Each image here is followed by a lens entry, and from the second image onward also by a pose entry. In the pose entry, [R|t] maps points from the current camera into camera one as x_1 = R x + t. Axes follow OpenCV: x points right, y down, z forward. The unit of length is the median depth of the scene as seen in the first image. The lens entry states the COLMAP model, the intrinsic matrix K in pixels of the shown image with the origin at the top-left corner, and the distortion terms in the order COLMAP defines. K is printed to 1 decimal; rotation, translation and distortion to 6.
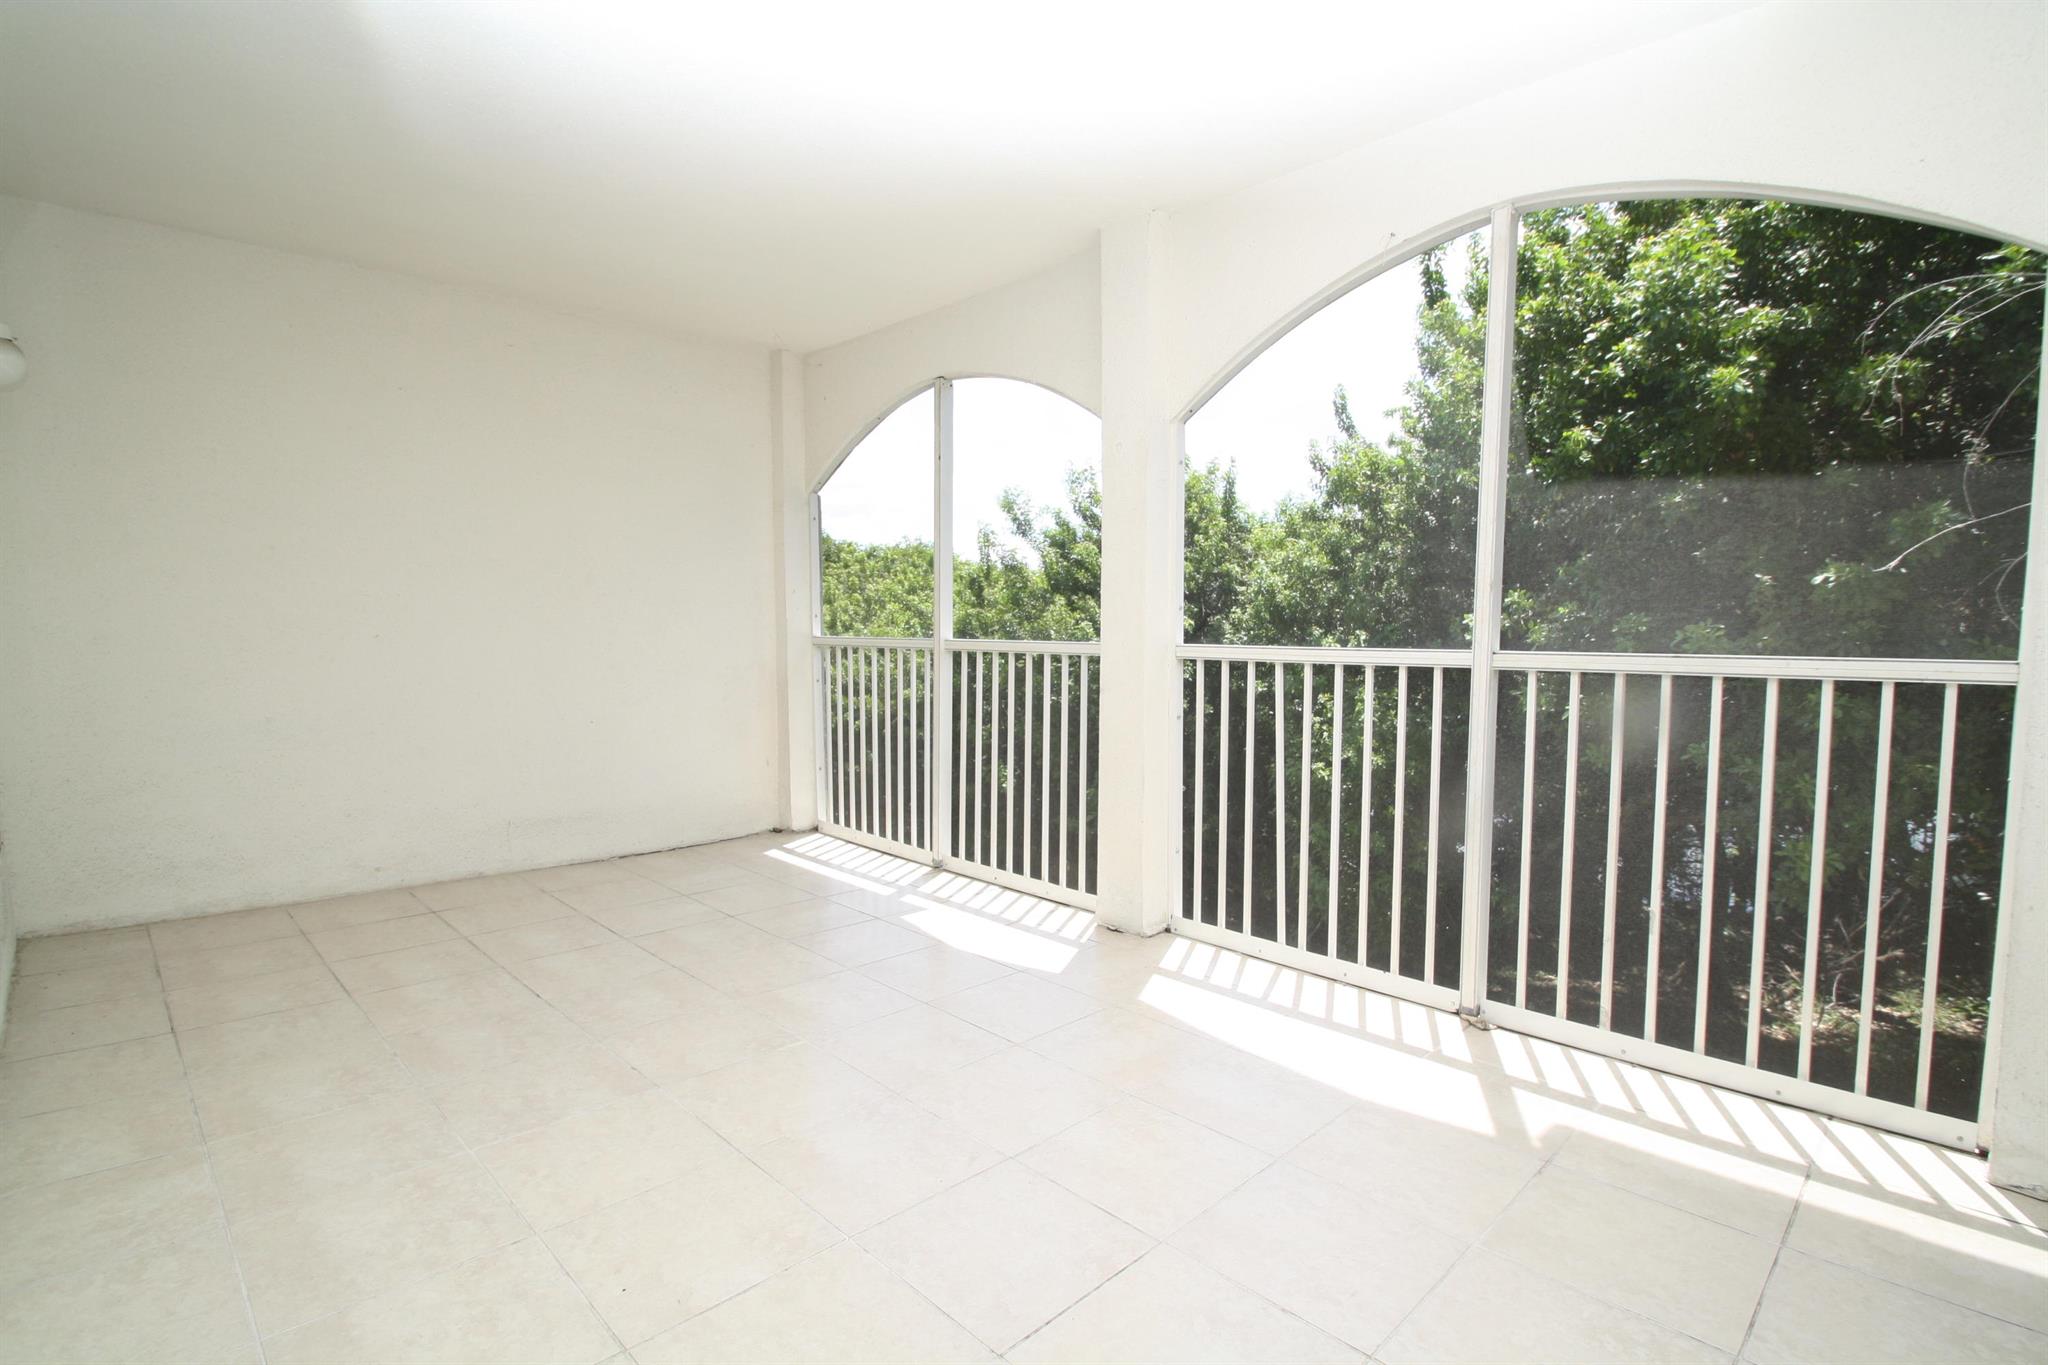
lens RADIAL K [[957.2, 0, 1034.7], [0, 957.2, 688.3], [0, 0, 1]] dist [0.004984, -0.006538]
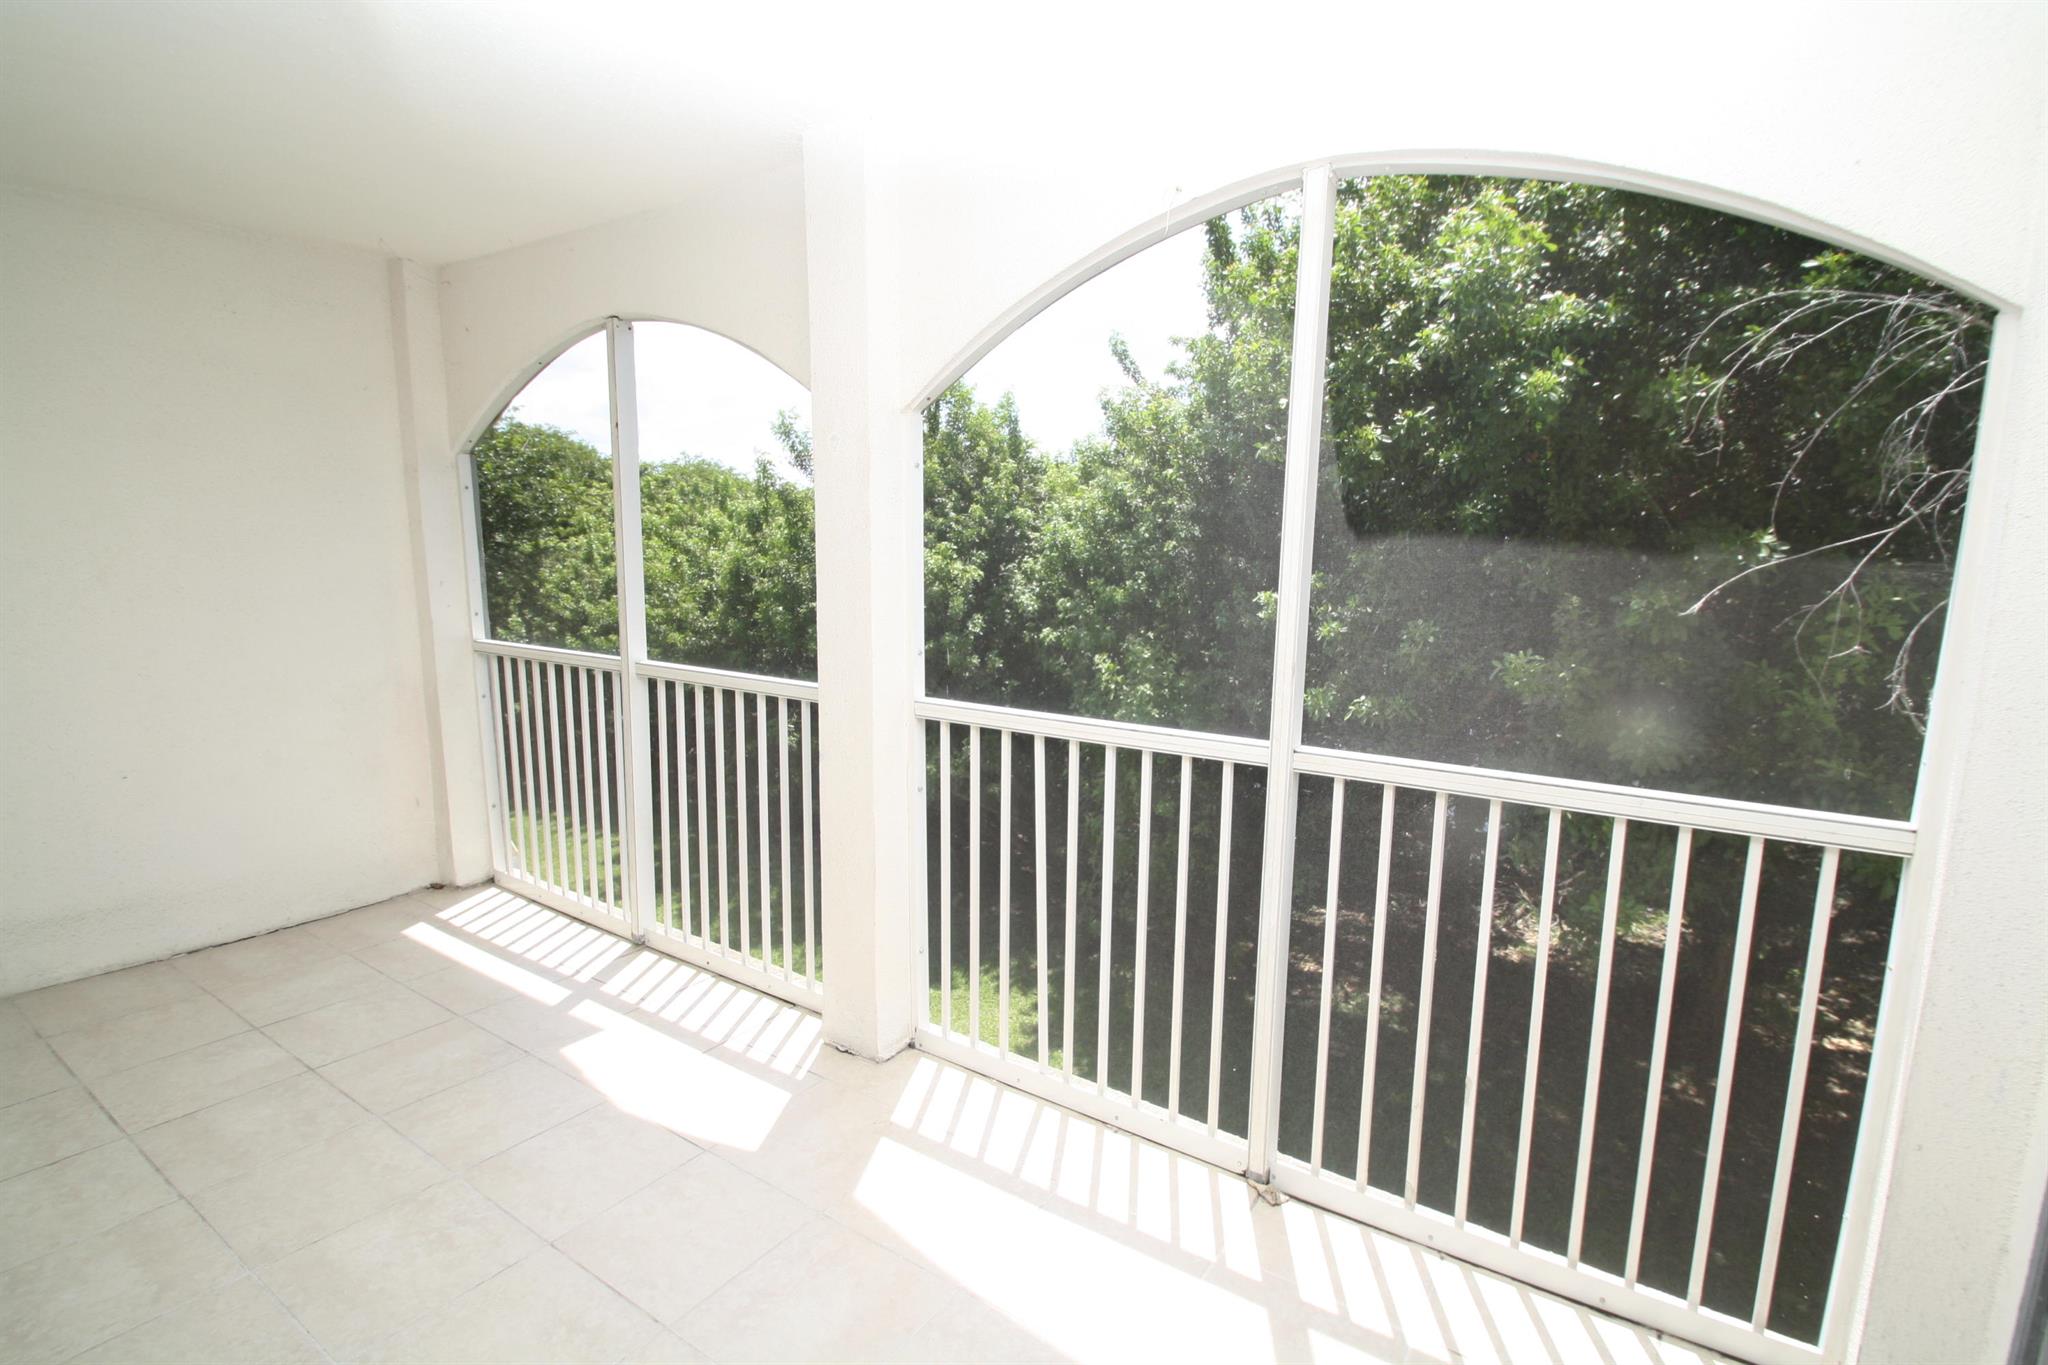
lens RADIAL K [[957.2, 0, 1042.7], [0, 957.2, 686.1], [0, 0, 1]] dist [0.004984, -0.006538]
pose [[0.977705, -0.019295, 0.209096, 0.077904], [0.002581, 0.996798, 0.079917, -0.106832], [-0.209968, -0.077596, 0.974624, 0.192759]]
